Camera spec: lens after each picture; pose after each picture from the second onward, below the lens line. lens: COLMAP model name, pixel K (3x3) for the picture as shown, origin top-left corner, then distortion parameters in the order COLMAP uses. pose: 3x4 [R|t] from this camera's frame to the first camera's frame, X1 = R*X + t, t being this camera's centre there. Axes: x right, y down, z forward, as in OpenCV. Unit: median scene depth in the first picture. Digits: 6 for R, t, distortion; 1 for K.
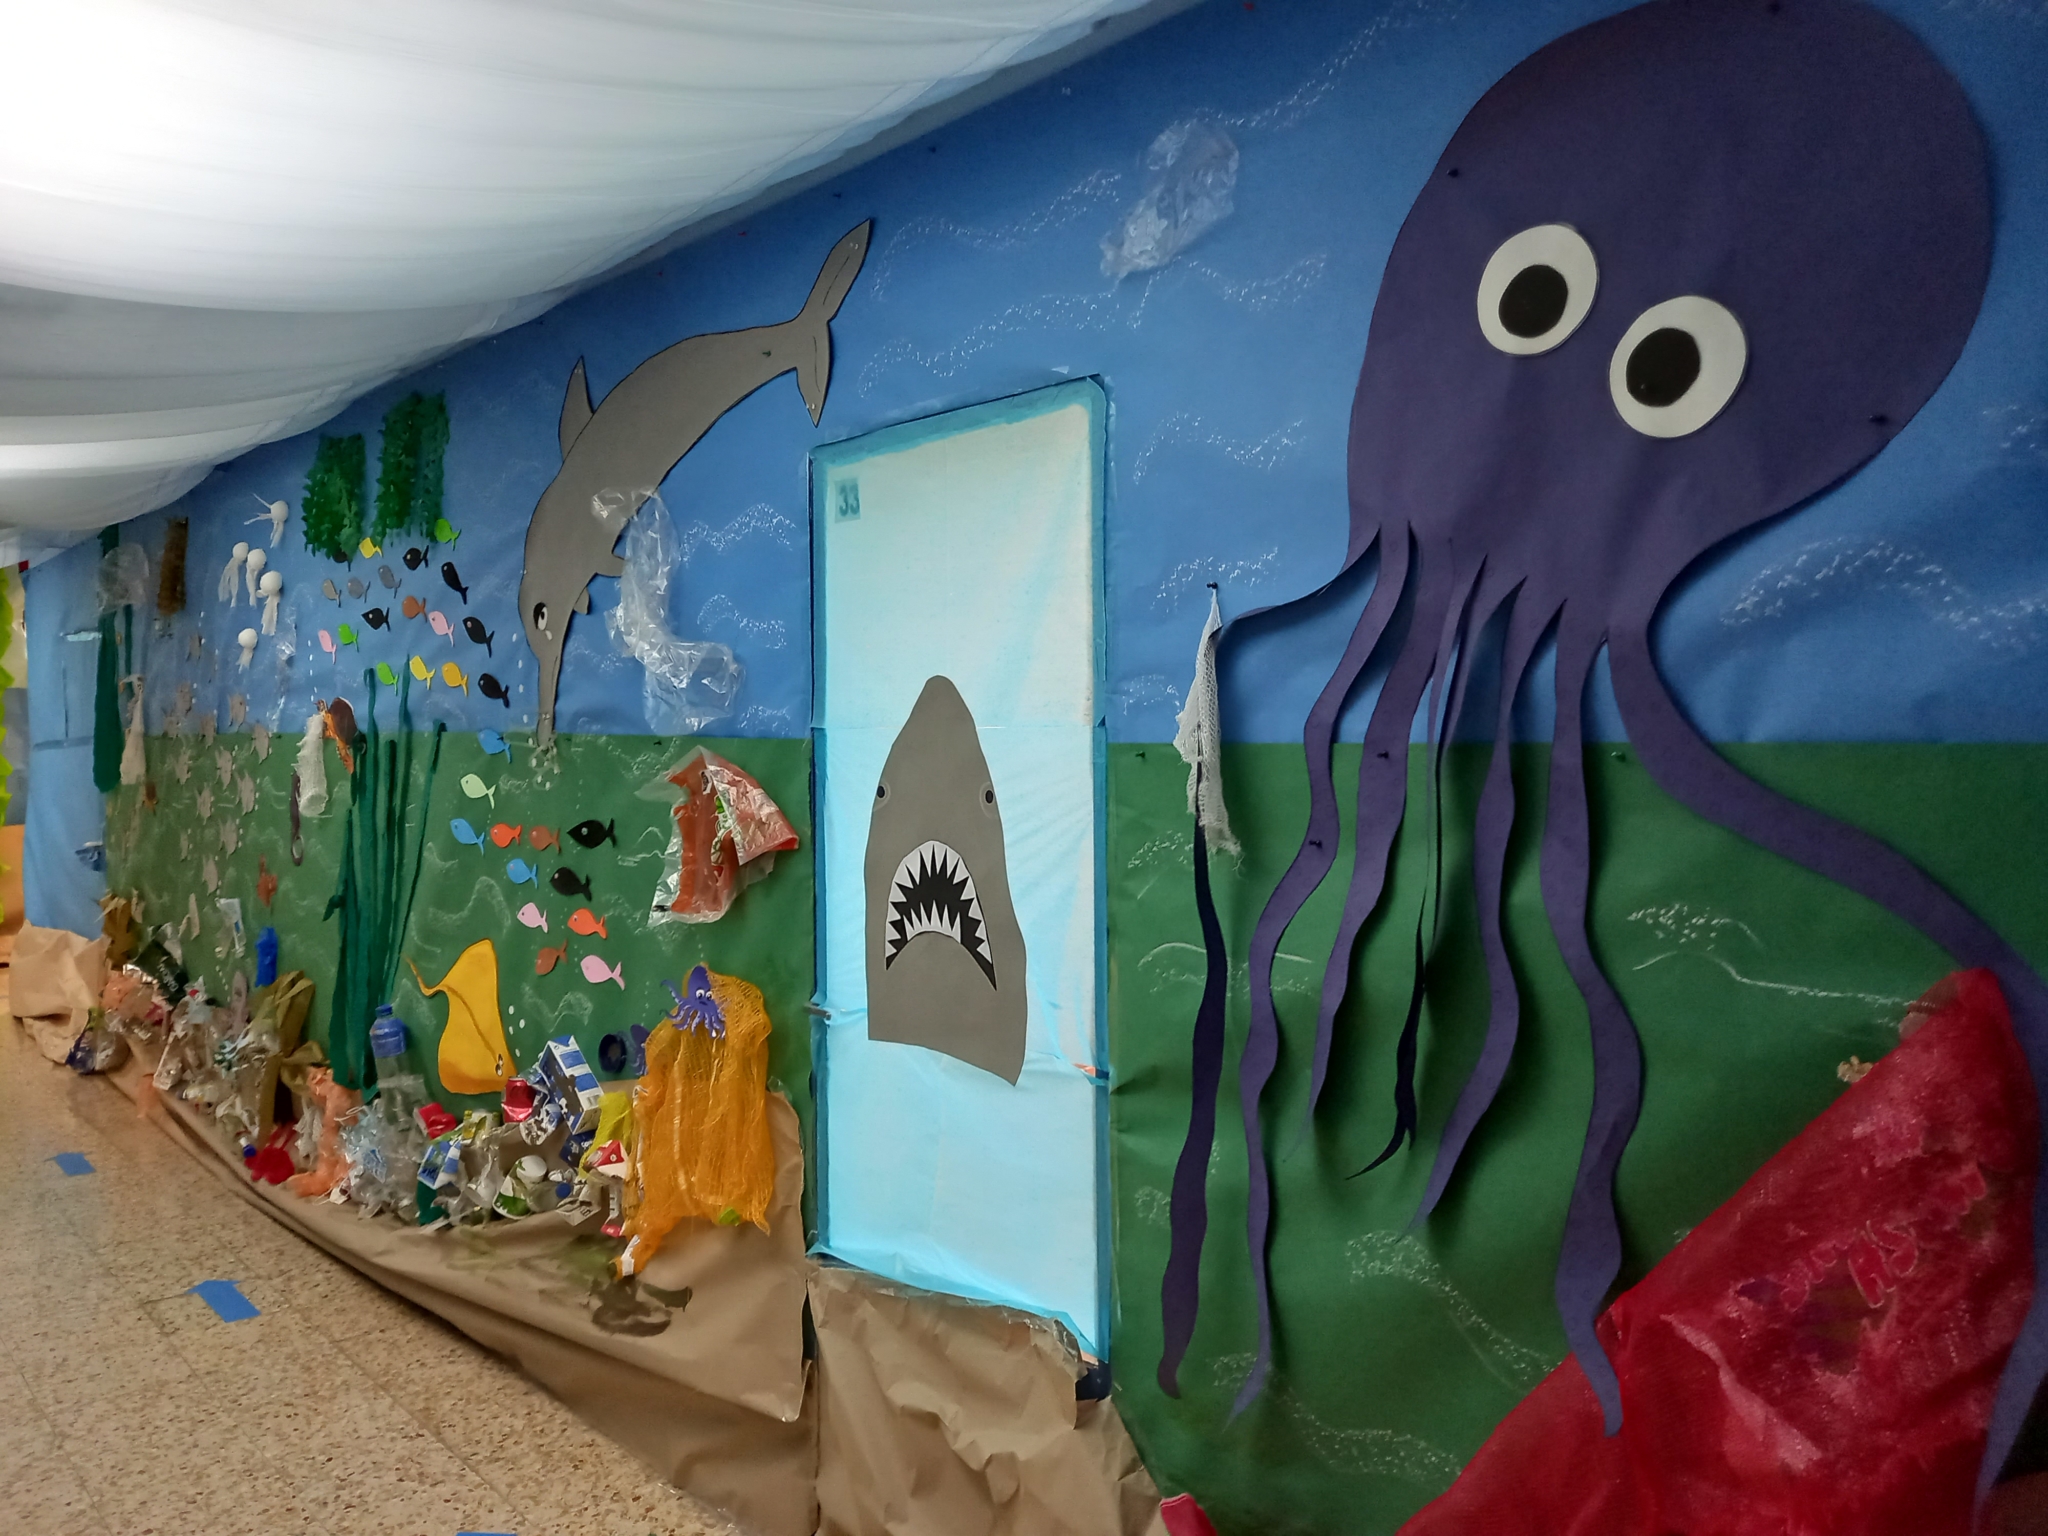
lens RADIAL K [[1506.4, 0, 1034.0], [0, 1506.4, 774.5], [0, 0, 1]] dist [0.035880, -0.023340]
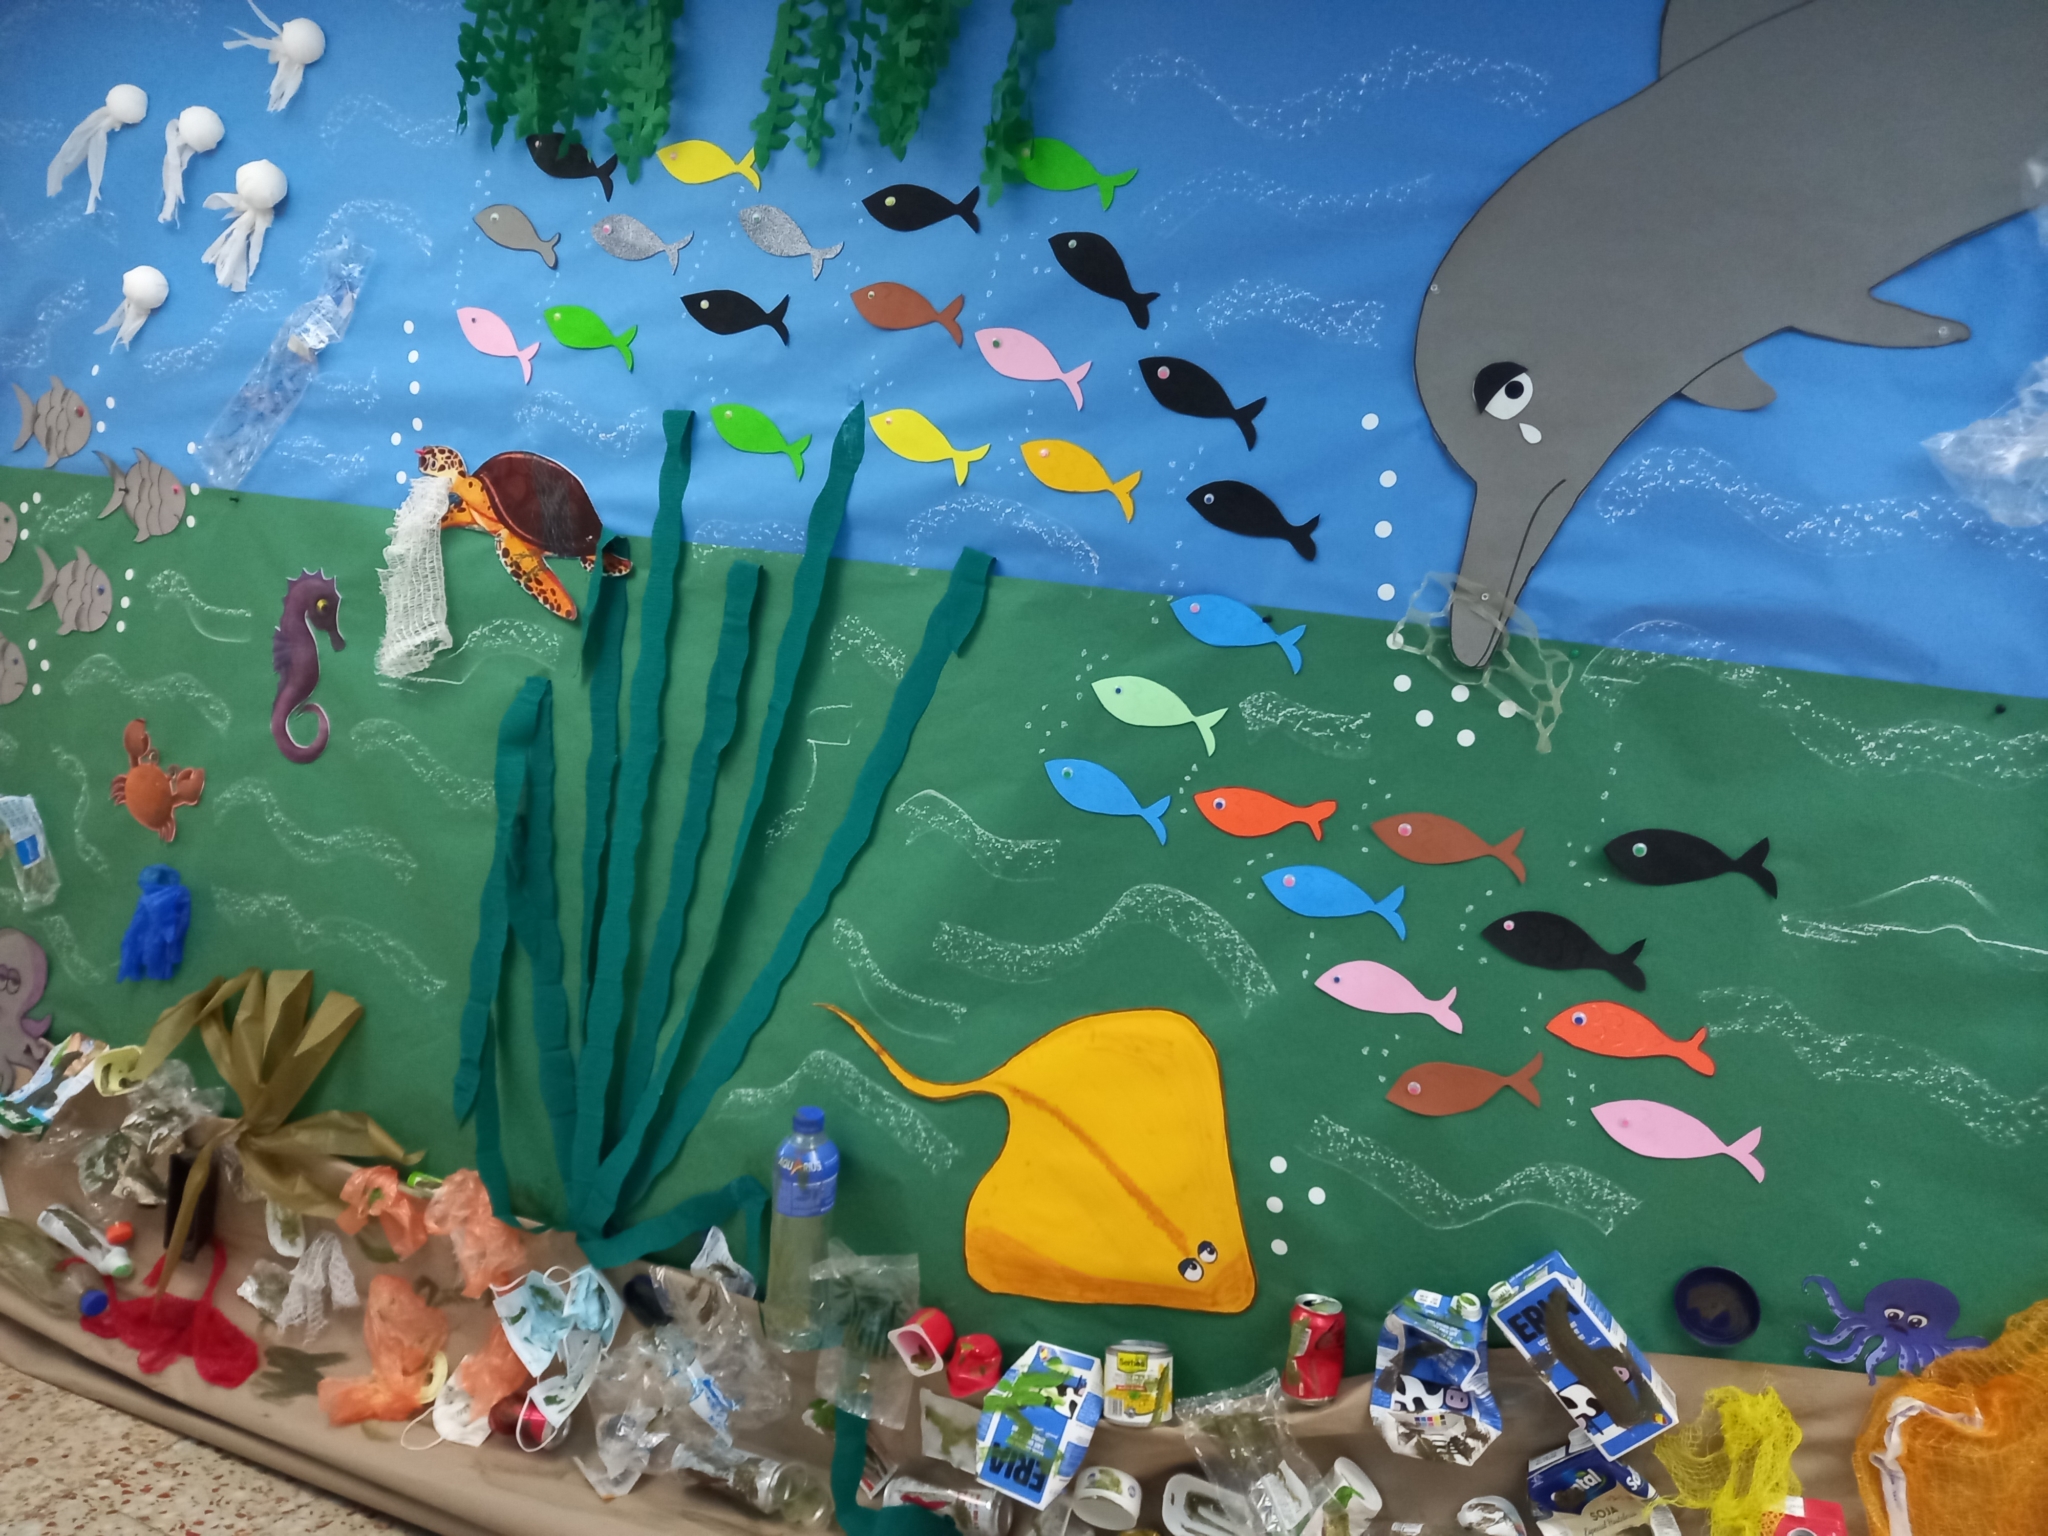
lens RADIAL K [[1506.4, 0, 1025.2], [0, 1506.4, 766.3], [0, 0, 1]] dist [0.035880, -0.023340]
pose [[0.904916, 0.081314, 0.417750, -0.596279], [-0.116019, 0.991534, 0.058317, 0.004231], [-0.409471, -0.101239, 0.906689, 0.550053]]
